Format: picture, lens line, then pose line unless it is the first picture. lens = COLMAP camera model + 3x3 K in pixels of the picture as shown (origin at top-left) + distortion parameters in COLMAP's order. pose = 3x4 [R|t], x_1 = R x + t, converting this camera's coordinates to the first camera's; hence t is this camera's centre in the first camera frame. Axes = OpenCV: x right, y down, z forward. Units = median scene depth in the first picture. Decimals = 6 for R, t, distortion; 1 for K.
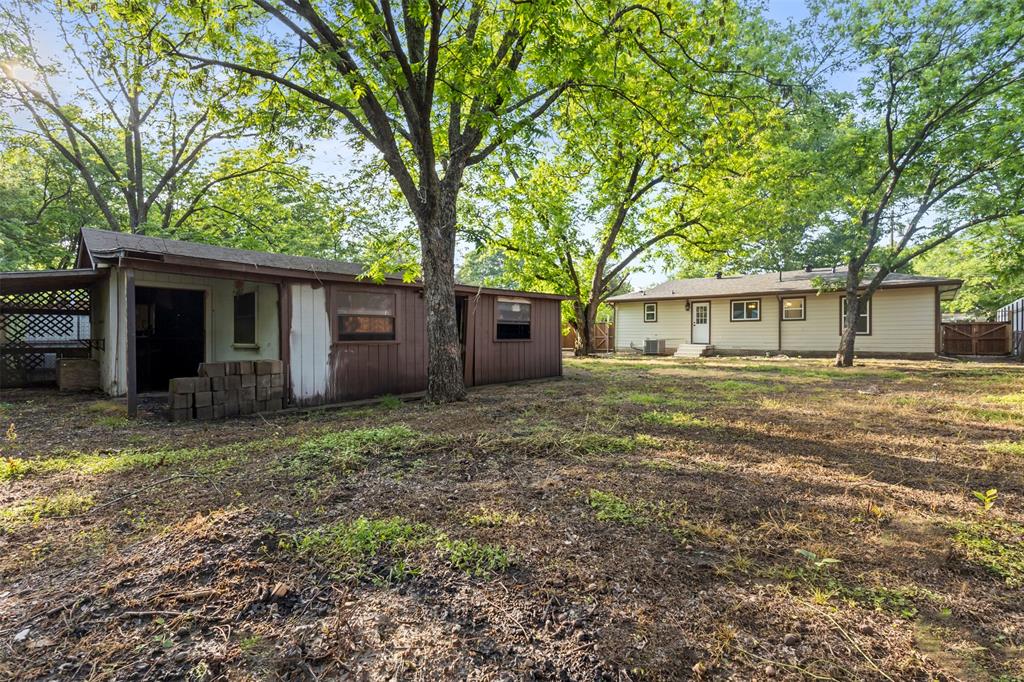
lens RADIAL K [[480.1, 0, 512.1], [0, 480.1, 343.1], [0, 0, 1]] dist [-0.001935, -0.000240]
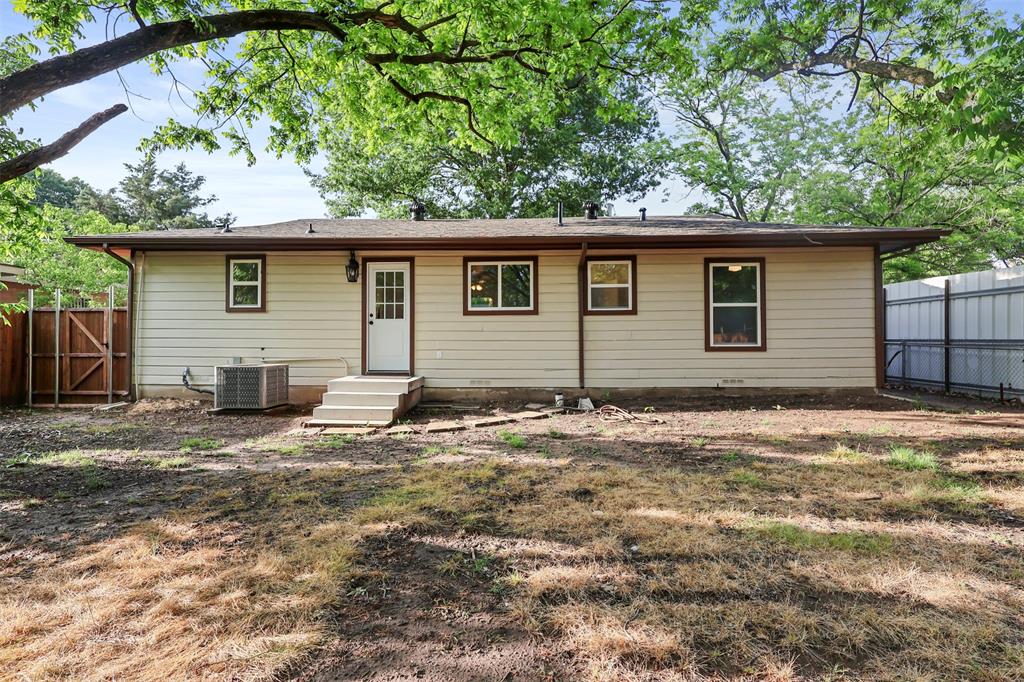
lens RADIAL K [[512.0, 0, 513.9], [0, 512.0, 339.7], [0, 0, 1]] dist [0.000046, 0.000019]
pose [[0.789252, -0.005886, 0.614042, 0.237780], [0.009260, 0.999954, -0.002316, -0.023087], [-0.614000, 0.007514, 0.789270, 0.658928]]
